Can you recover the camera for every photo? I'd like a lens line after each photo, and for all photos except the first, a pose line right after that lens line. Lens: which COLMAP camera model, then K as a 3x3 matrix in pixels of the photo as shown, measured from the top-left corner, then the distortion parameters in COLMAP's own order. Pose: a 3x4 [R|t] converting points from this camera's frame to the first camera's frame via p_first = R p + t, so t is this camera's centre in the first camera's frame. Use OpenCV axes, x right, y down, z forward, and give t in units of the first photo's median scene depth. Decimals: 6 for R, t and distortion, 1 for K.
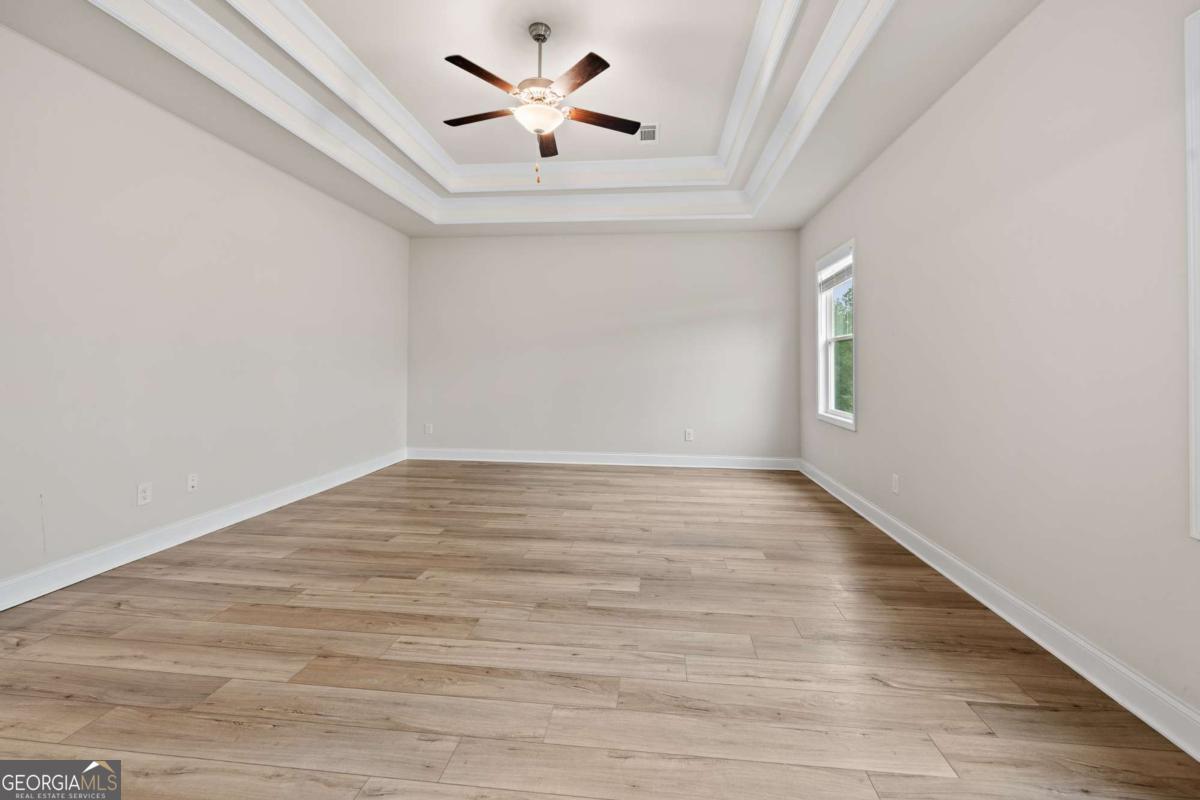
lens RADIAL K [[492.8, 0, 596.4], [0, 492.8, 362.1], [0, 0, 1]] dist [0.001294, -0.001797]
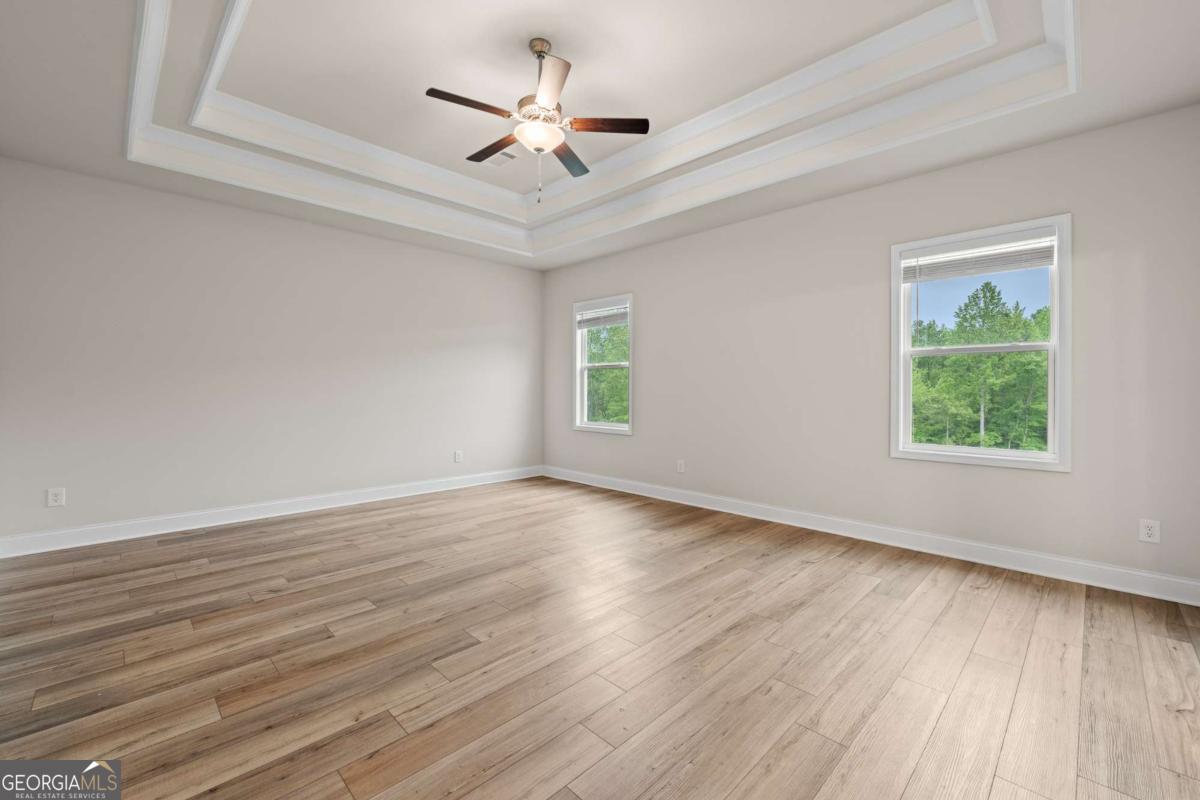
lens RADIAL K [[492.8, 0, 592.3], [0, 492.8, 396.9], [0, 0, 1]] dist [0.001294, -0.001797]
pose [[0.635772, -0.019789, 0.771623, -0.811865], [-0.003484, 0.999588, 0.028506, -0.007919], [-0.771869, -0.020811, 0.635441, 0.289813]]
